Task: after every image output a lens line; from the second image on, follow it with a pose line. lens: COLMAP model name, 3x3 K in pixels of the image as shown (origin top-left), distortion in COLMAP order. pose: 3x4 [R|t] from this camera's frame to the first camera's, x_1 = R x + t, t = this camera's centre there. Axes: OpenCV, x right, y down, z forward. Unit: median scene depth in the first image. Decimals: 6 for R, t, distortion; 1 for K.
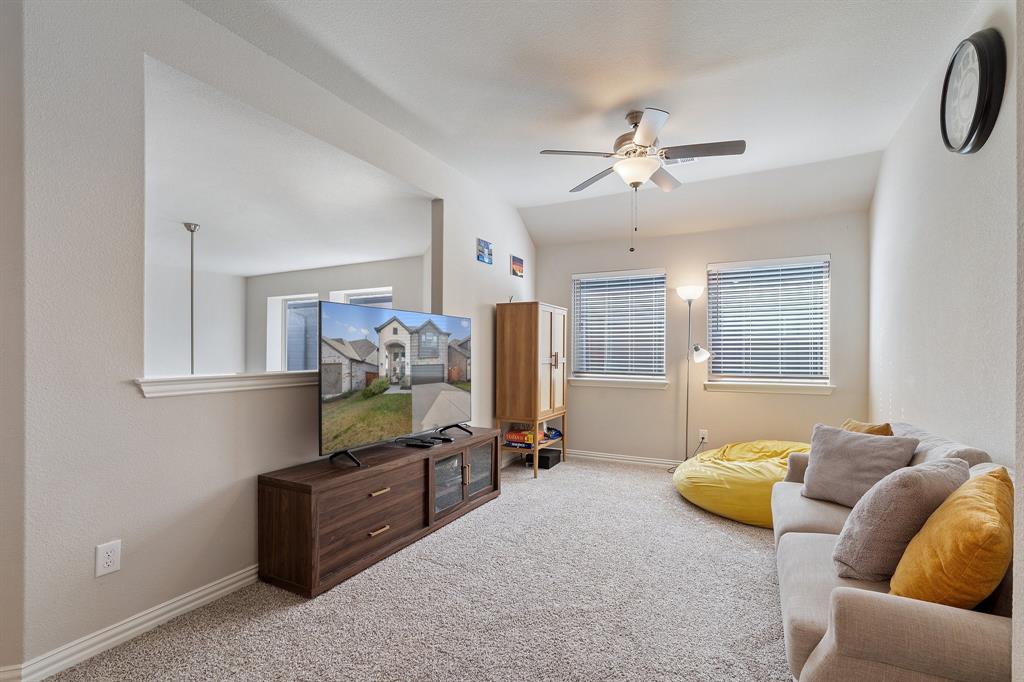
lens RADIAL K [[471.6, 0, 532.8], [0, 471.6, 356.3], [0, 0, 1]] dist [-0.005719, 0.002192]
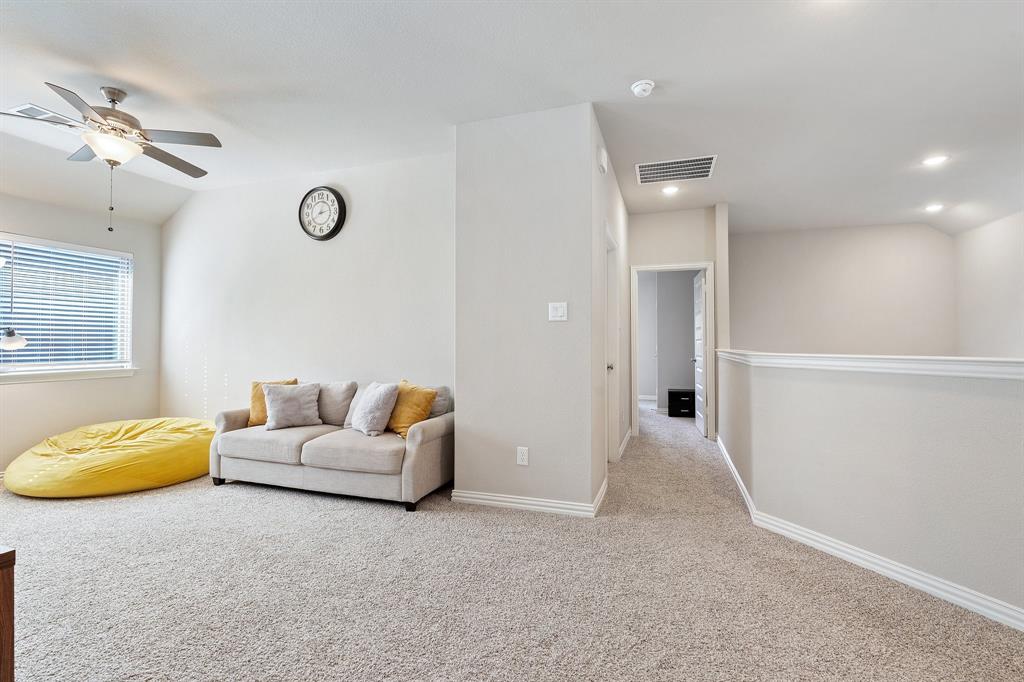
lens RADIAL K [[471.6, 0, 512.4], [0, 471.6, 345.6], [0, 0, 1]] dist [-0.005719, 0.002192]
pose [[-0.129714, -0.005414, 0.991537, -0.853396], [0.007579, 0.999950, 0.006452, 0.010219], [-0.991522, 0.008352, -0.129667, 0.319373]]
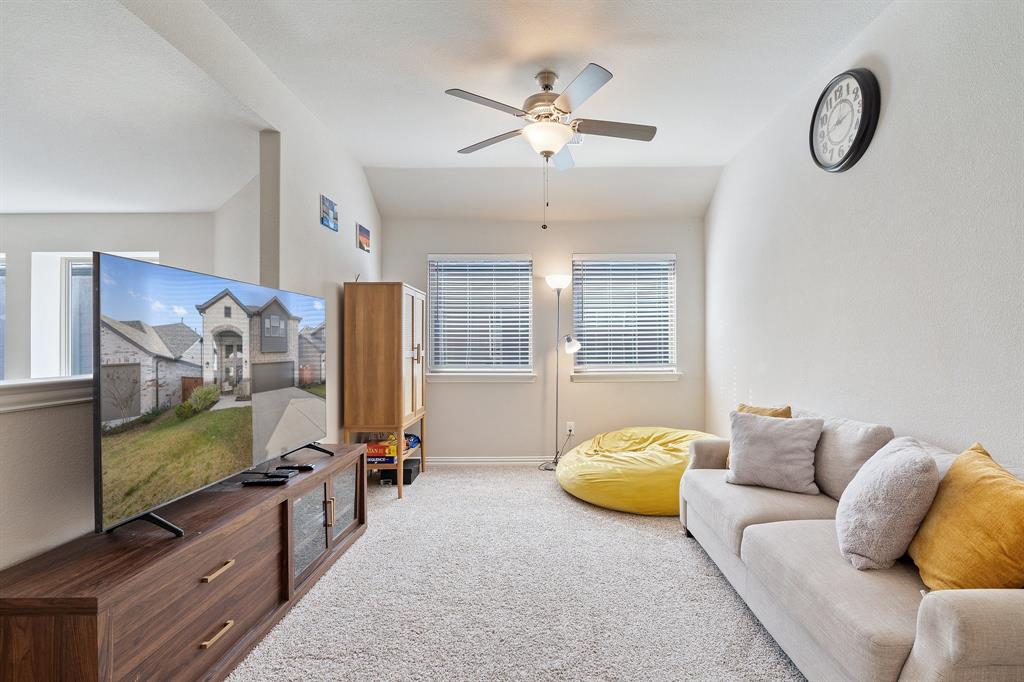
lens RADIAL K [[471.6, 0, 553.2], [0, 471.6, 344.7], [0, 0, 1]] dist [-0.005719, 0.002192]
pose [[0.888906, -0.006073, 0.458050, -0.181768], [0.009771, 0.999936, -0.005704, -0.000237], [-0.457986, 0.009546, 0.888908, 0.210629]]
